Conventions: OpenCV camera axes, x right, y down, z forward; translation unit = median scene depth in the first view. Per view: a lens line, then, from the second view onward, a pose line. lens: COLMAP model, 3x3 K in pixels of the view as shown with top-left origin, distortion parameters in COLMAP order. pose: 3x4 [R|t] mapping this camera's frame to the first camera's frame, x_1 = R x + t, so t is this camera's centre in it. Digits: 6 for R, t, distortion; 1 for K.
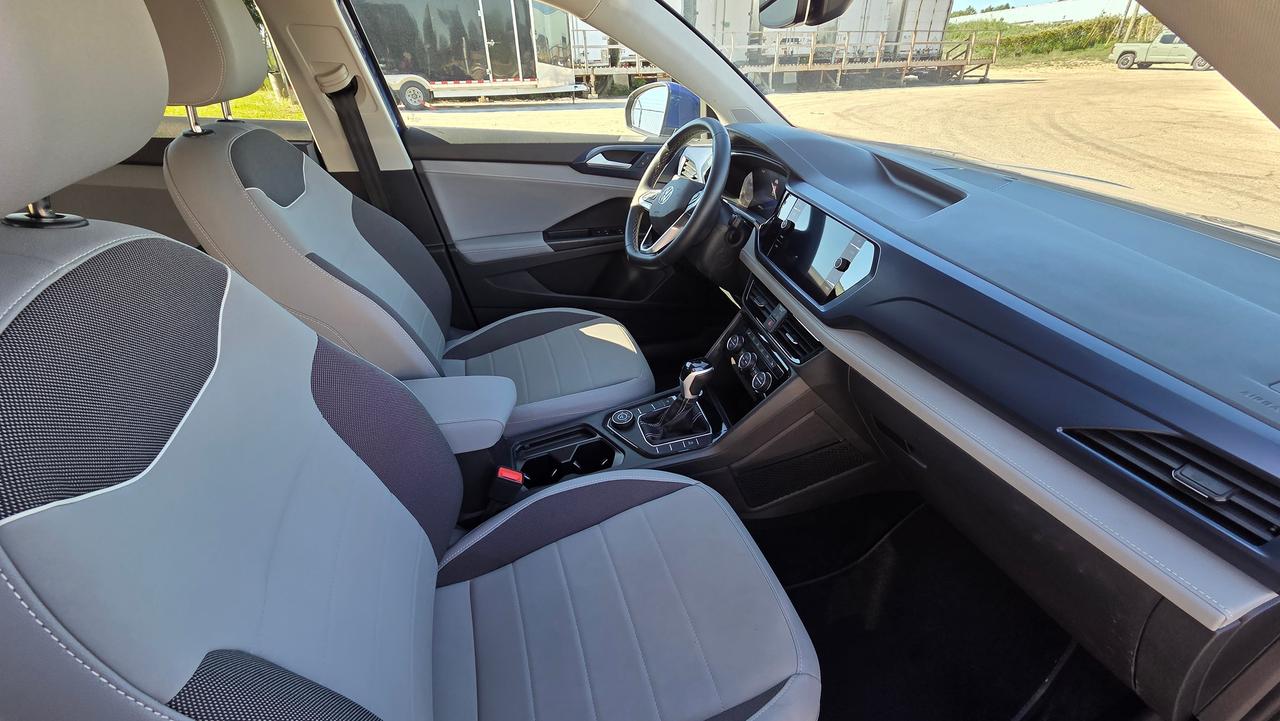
lens RADIAL K [[501.2, 0, 640.0], [0, 501.2, 360.5], [0, 0, 1]] dist [0.001212, 0.000045]
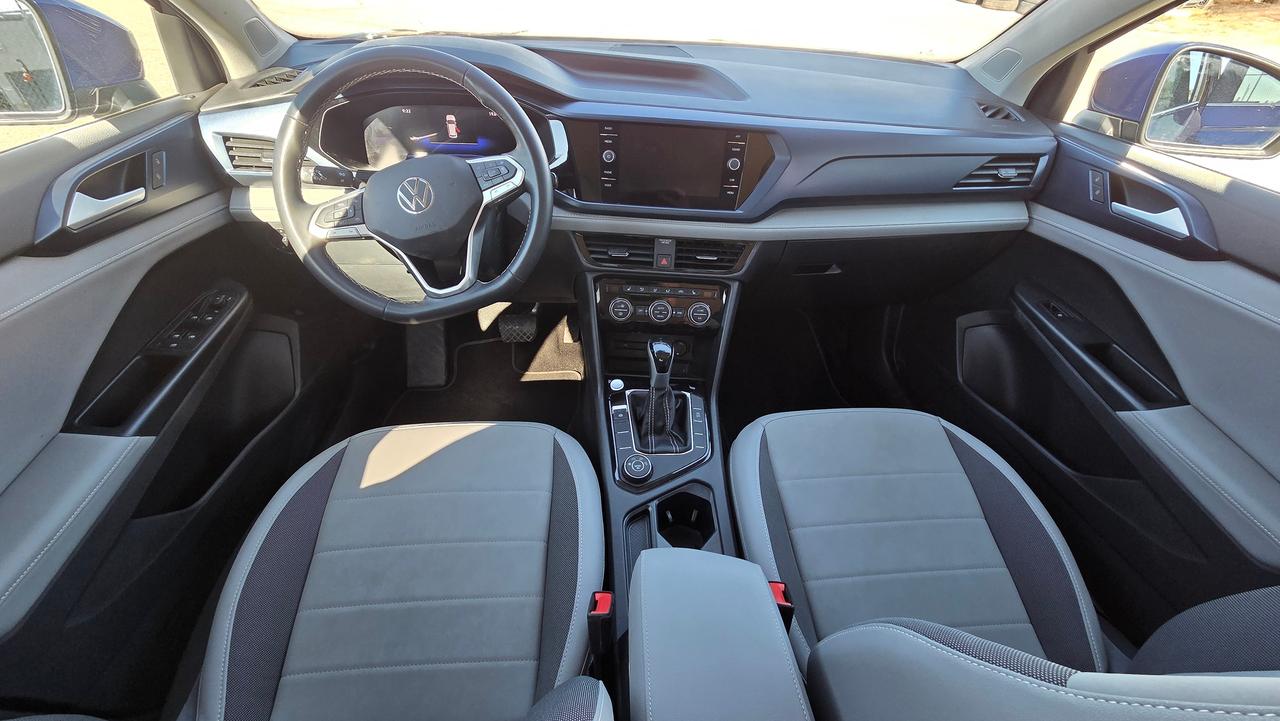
lens RADIAL K [[526.6, 0, 641.6], [0, 526.6, 365.3], [0, 0, 1]] dist [0.004775, 0.000111]
pose [[0.220675, -0.650680, 0.726580, -0.495541], [0.487772, 0.718721, 0.495498, -0.379939], [-0.844619, 0.245062, 0.475988, 0.548094]]
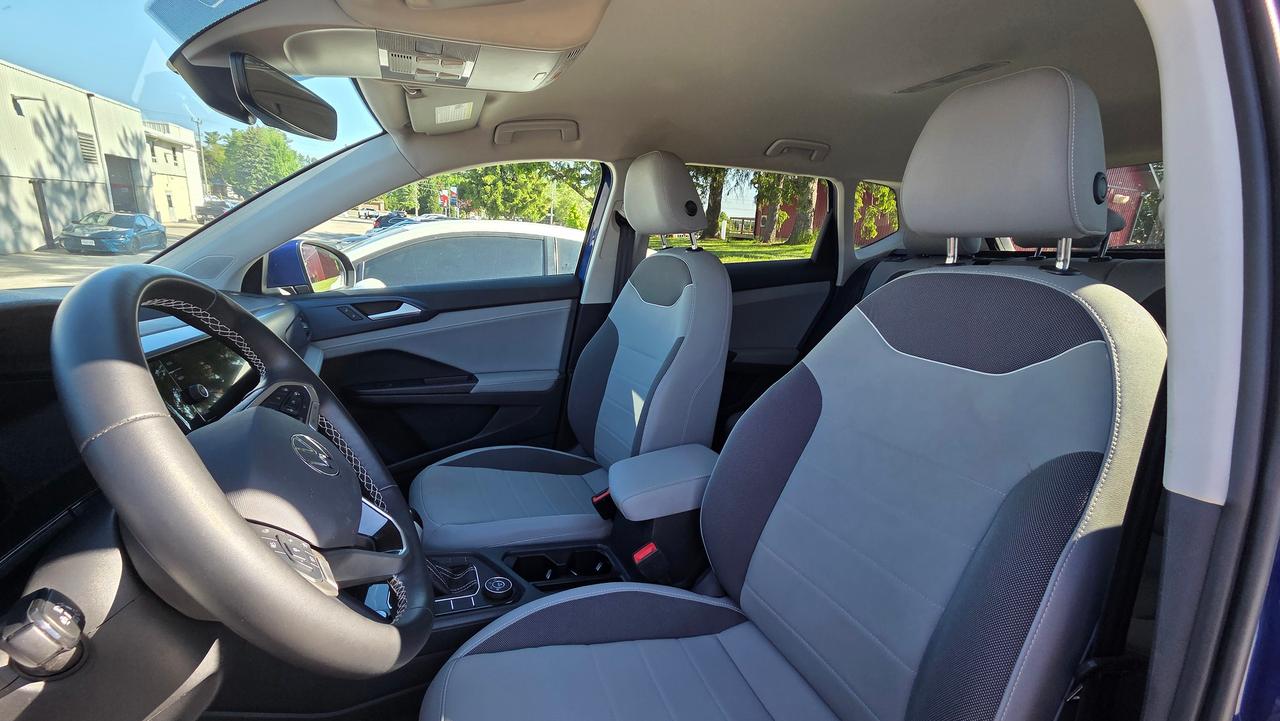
lens RADIAL K [[526.6, 0, 641.6], [0, 526.6, 365.3], [0, 0, 1]] dist [0.004775, 0.000111]
pose [[-0.992851, -0.006462, -0.119189, -0.147234], [-0.088665, 0.708442, 0.700177, -0.701663], [0.079914, 0.705739, -0.703950, 1.301180]]
